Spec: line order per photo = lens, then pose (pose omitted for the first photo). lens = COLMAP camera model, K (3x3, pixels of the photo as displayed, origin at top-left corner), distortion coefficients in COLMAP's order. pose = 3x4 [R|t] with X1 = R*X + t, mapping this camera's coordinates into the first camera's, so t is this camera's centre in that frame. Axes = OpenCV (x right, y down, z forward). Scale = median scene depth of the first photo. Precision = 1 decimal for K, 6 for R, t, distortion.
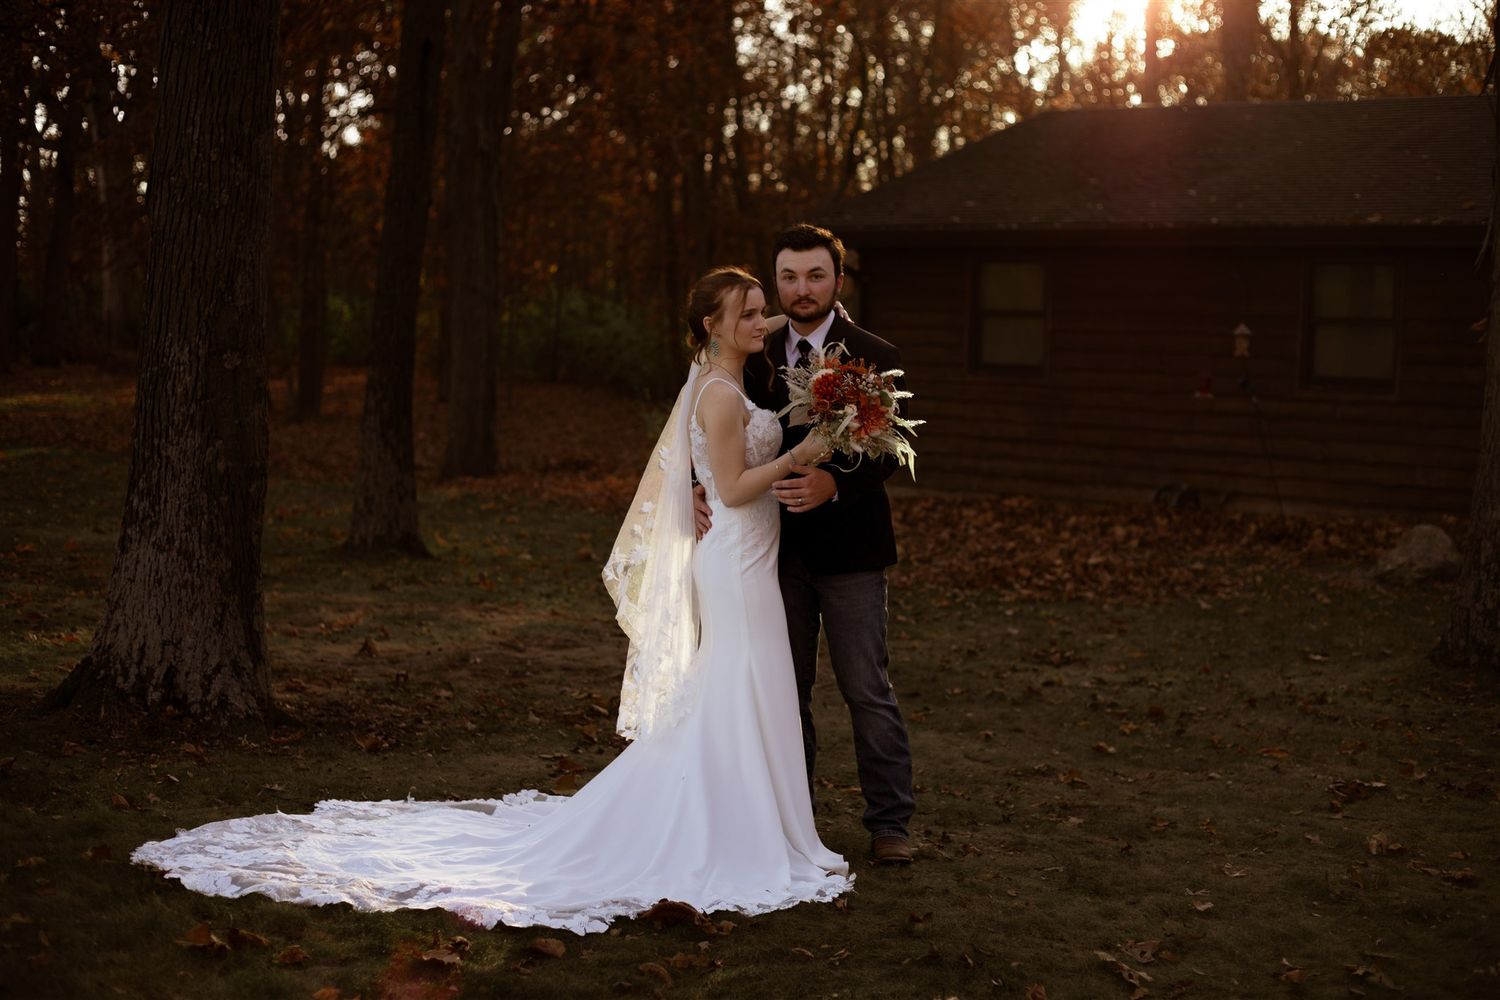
lens RADIAL K [[2176.2, 0, 750.0], [0, 2176.2, 500.0], [0, 0, 1]] dist [-0.084468, -0.073234]
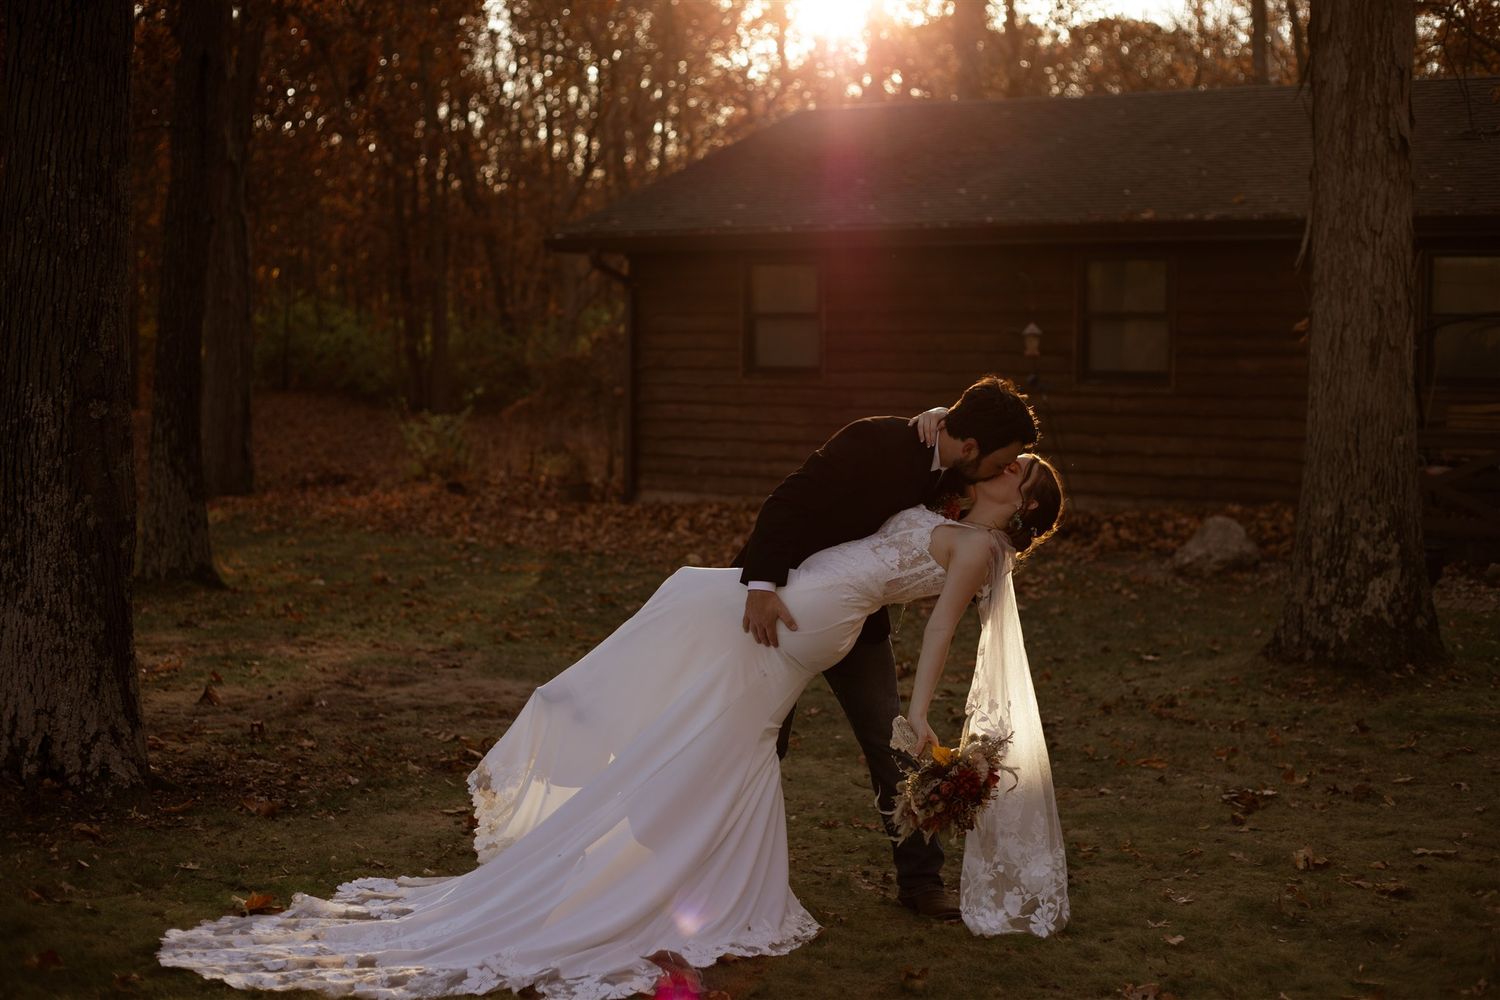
lens RADIAL K [[2176.2, 0, 750.0], [0, 2176.2, 500.0], [0, 0, 1]] dist [-0.084468, -0.073234]
pose [[0.991125, -0.035619, 0.128075, -0.057499], [0.035267, 0.999365, 0.005018, -0.014352], [-0.128173, -0.000456, 0.991752, 0.021578]]
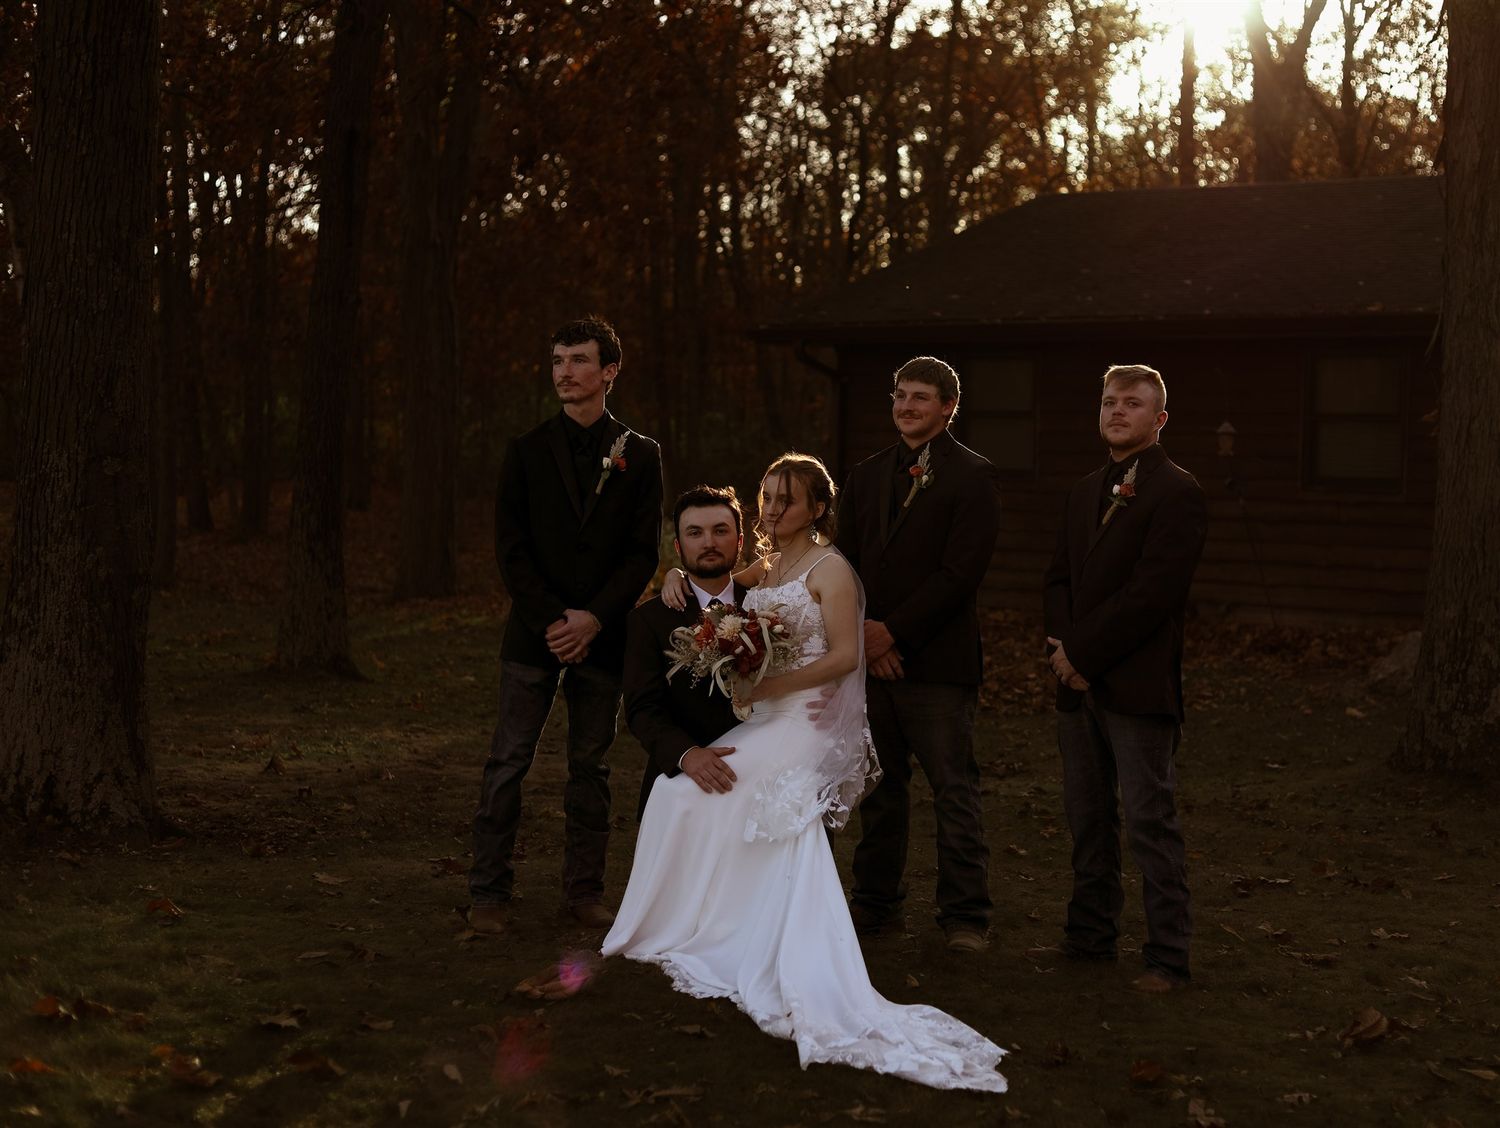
lens RADIAL K [[2436.9, 0, 840.4], [0, 2436.9, 568.8], [0, 0, 1]] dist [-0.000142, 0.053842]
pose [[0.999497, -0.012343, 0.029204, 0.044450], [0.013039, 0.999632, -0.023773, 0.009664], [-0.028900, 0.024142, 0.999291, -0.092033]]
